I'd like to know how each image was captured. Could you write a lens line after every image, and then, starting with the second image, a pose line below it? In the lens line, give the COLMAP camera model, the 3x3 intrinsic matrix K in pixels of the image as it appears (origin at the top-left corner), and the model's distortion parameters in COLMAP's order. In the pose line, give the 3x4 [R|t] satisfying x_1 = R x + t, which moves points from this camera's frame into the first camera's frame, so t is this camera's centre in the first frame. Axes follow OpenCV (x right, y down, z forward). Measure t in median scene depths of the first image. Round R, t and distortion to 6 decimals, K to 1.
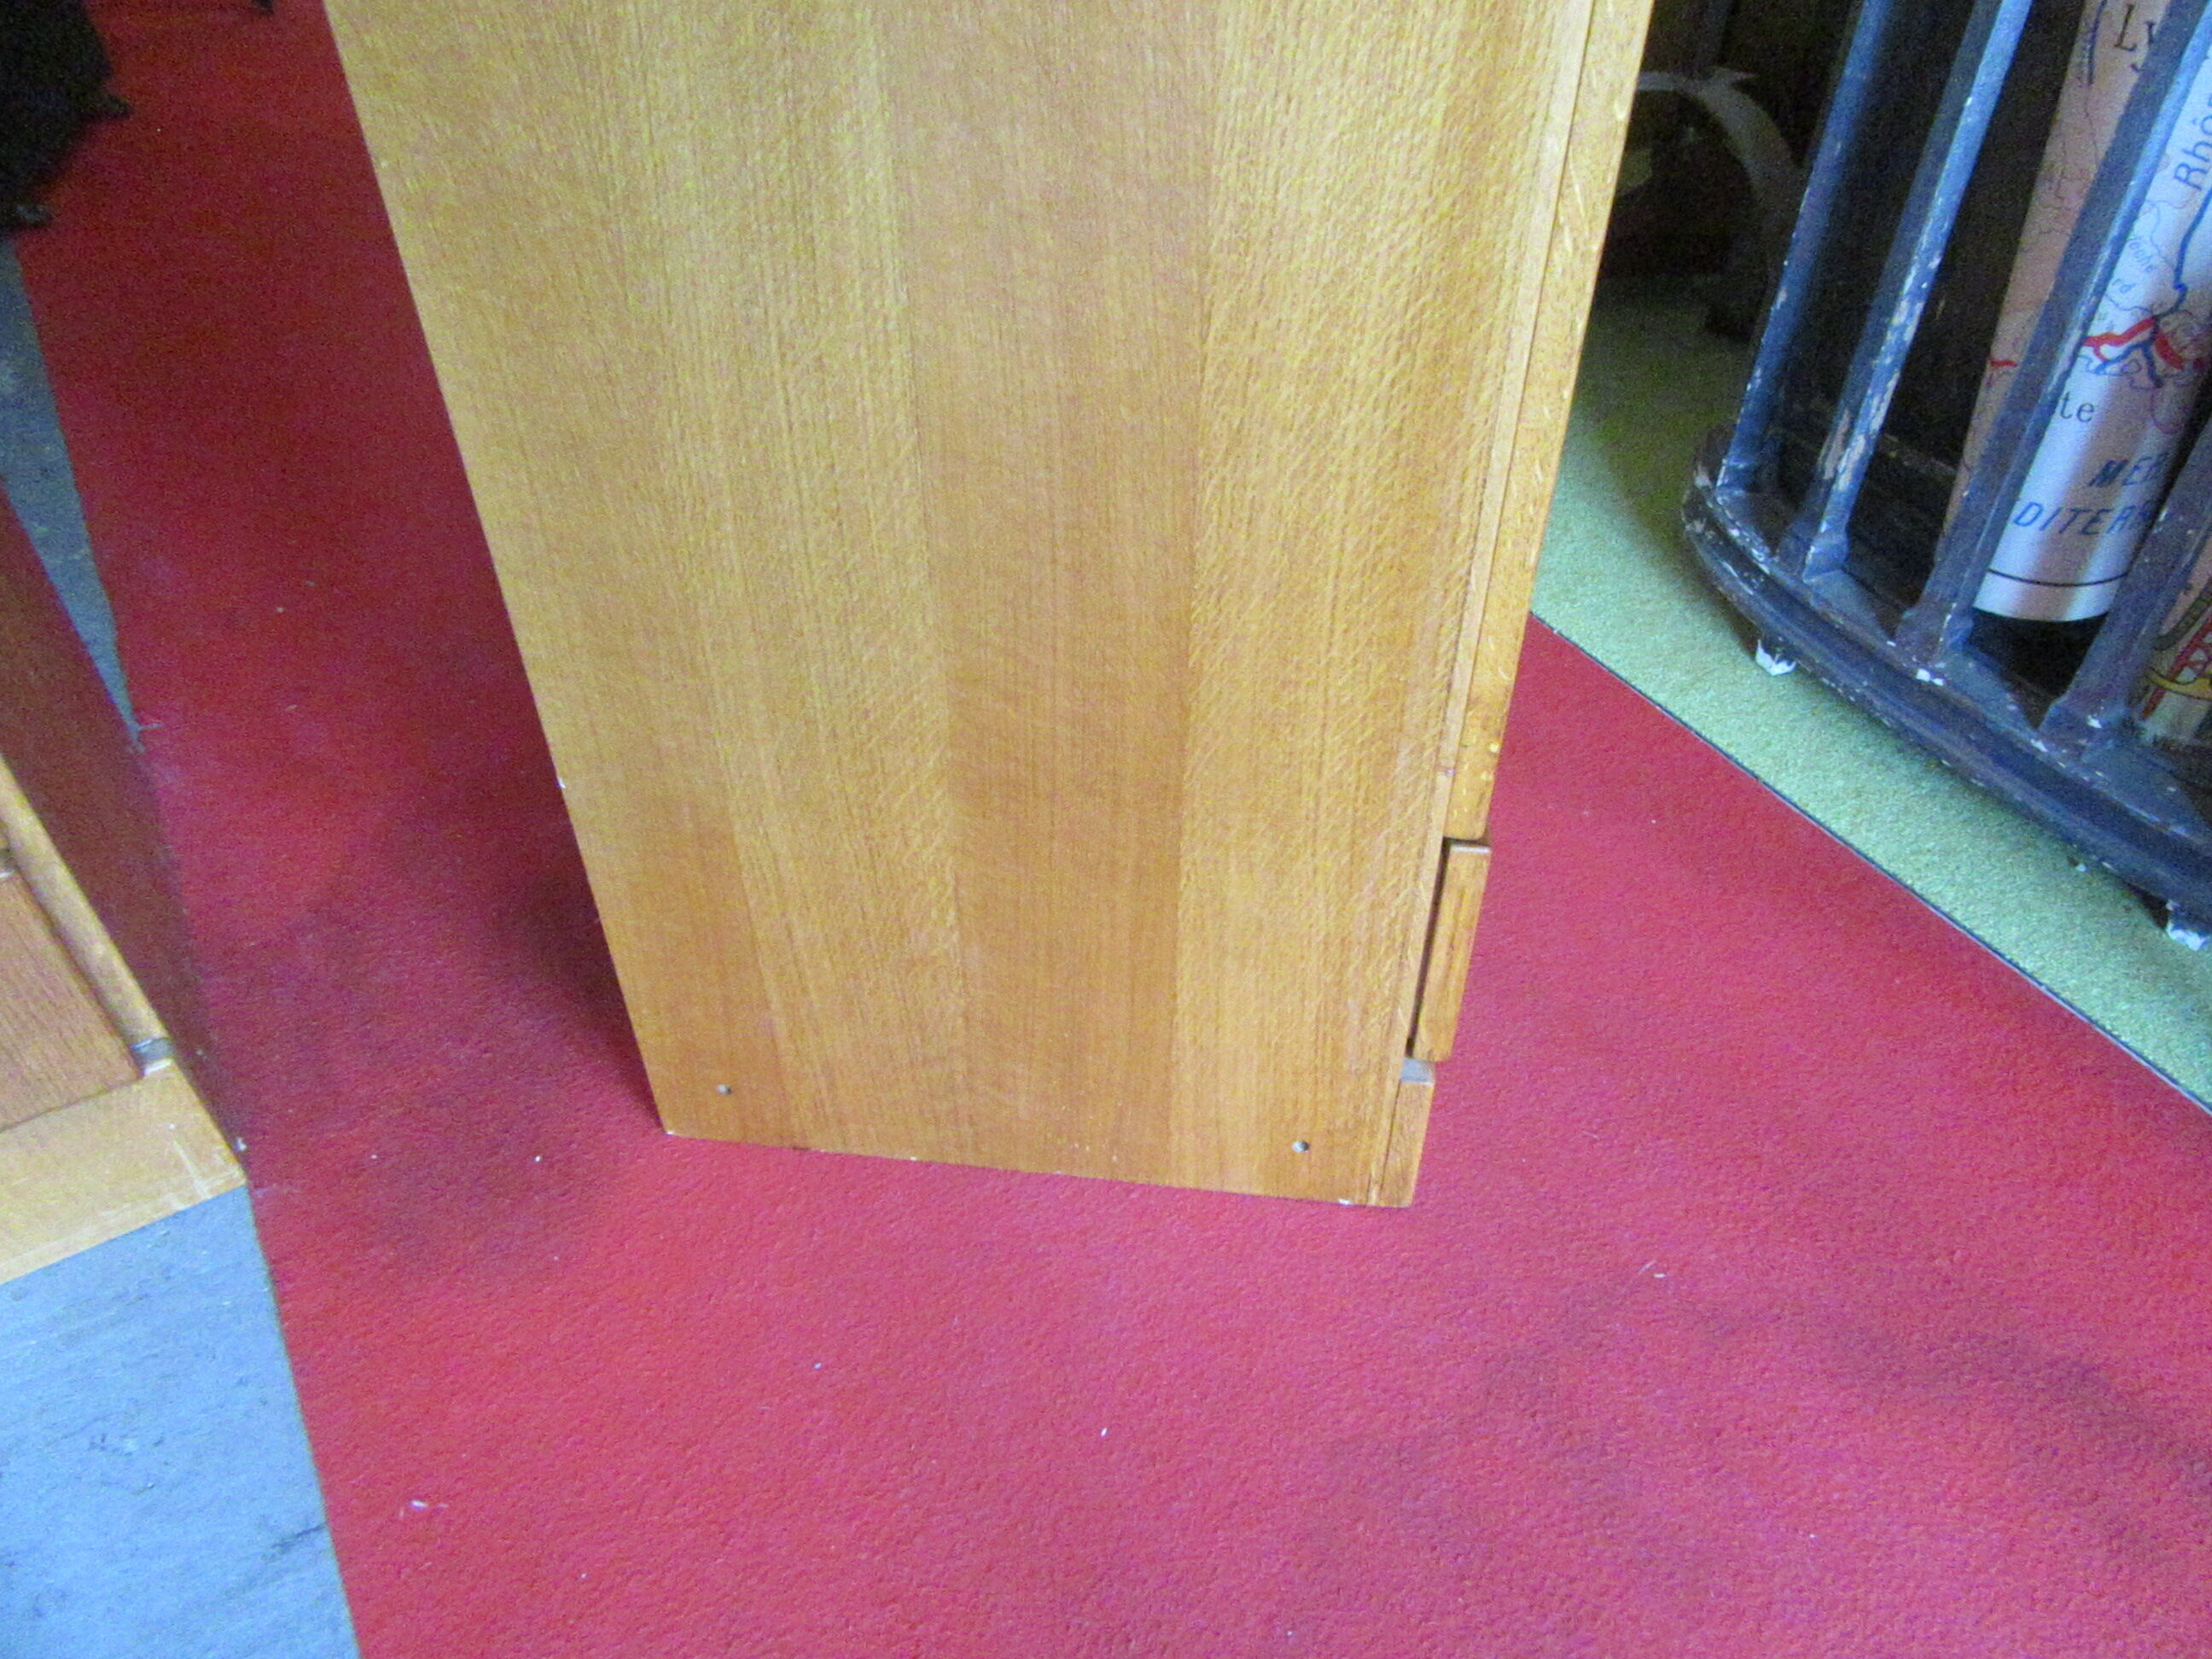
lens RADIAL K [[1644.7, 0, 1103.1], [0, 1644.7, 833.7], [0, 0, 1]] dist [-0.008054, 0.009349]
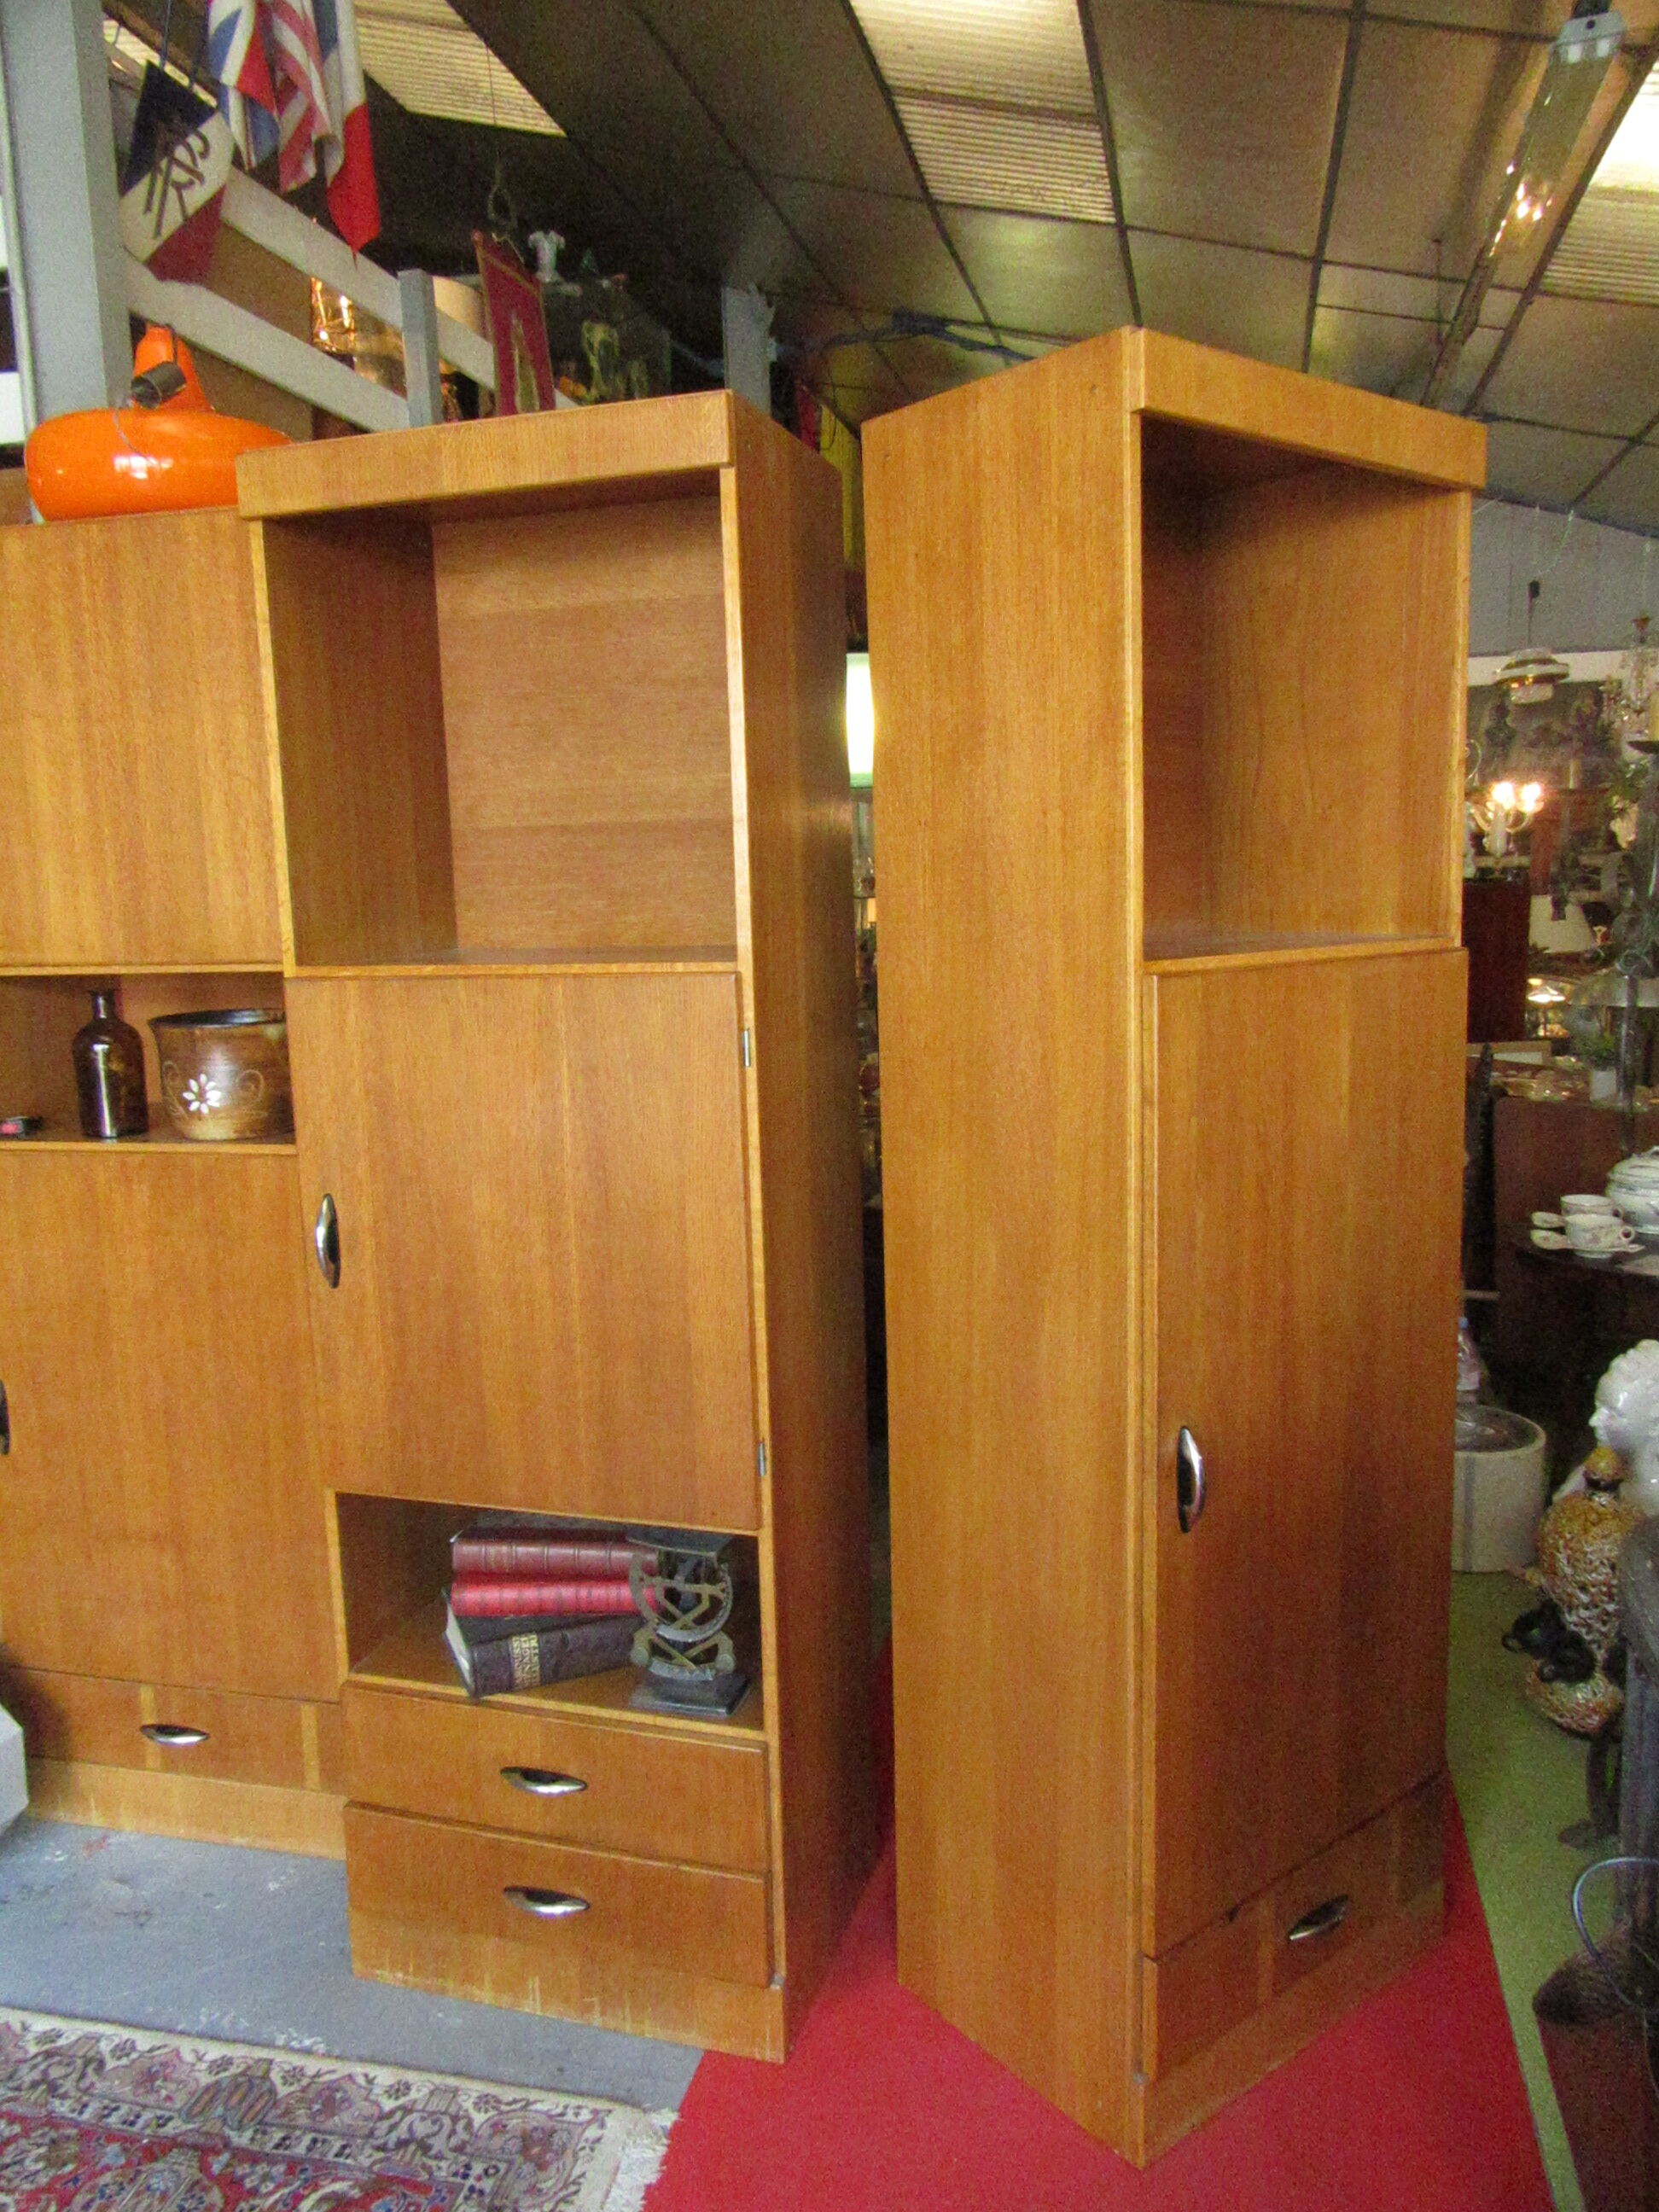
lens RADIAL K [[1644.7, 0, 807.5], [0, 1644.7, 1101.4], [0, 0, 1]] dist [-0.008054, 0.009349]
pose [[0.712880, 0.085751, -0.696024, 0.996144], [-0.448642, 0.818588, -0.358656, 0.047358], [0.539002, 0.567944, 0.622026, -1.057696]]
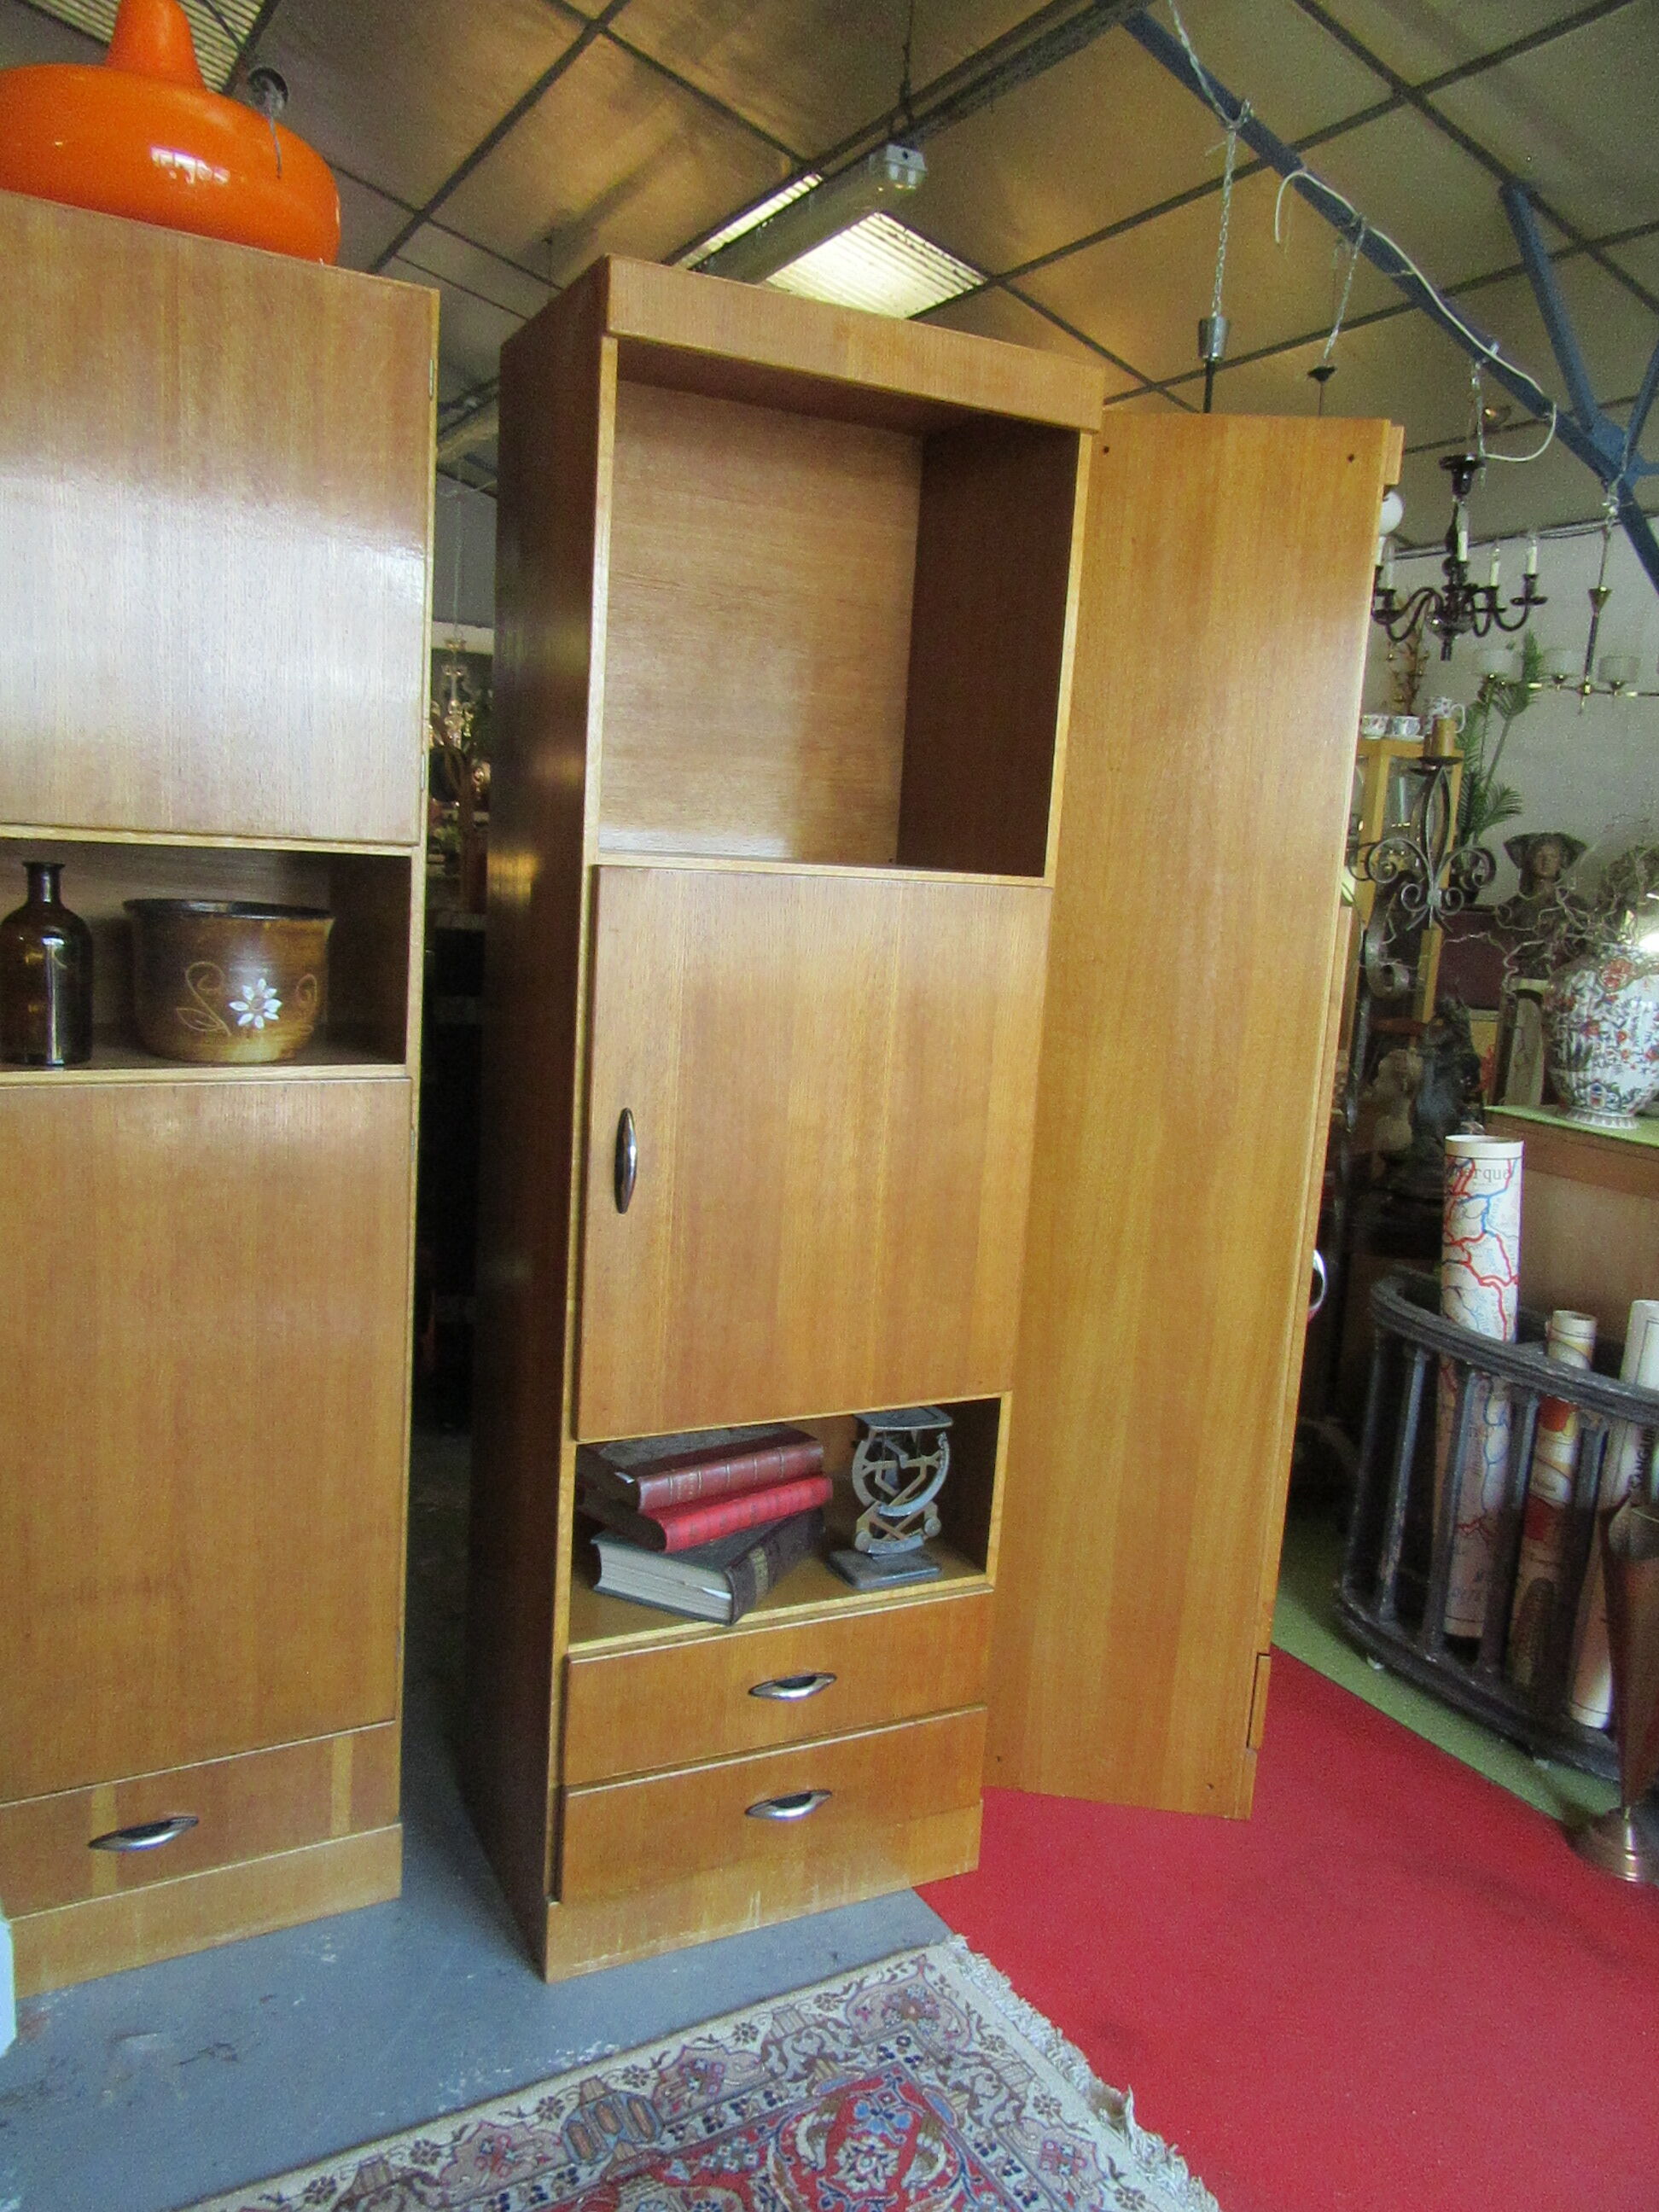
lens RADIAL K [[1644.7, 0, 823.6], [0, 1644.7, 1098.8], [0, 0, 1]] dist [-0.008054, 0.009349]
pose [[0.997574, 0.069366, 0.005843, -0.509425], [-0.055284, 0.840462, -0.539043, 0.602230], [-0.042302, 0.537412, 0.842258, -1.570279]]
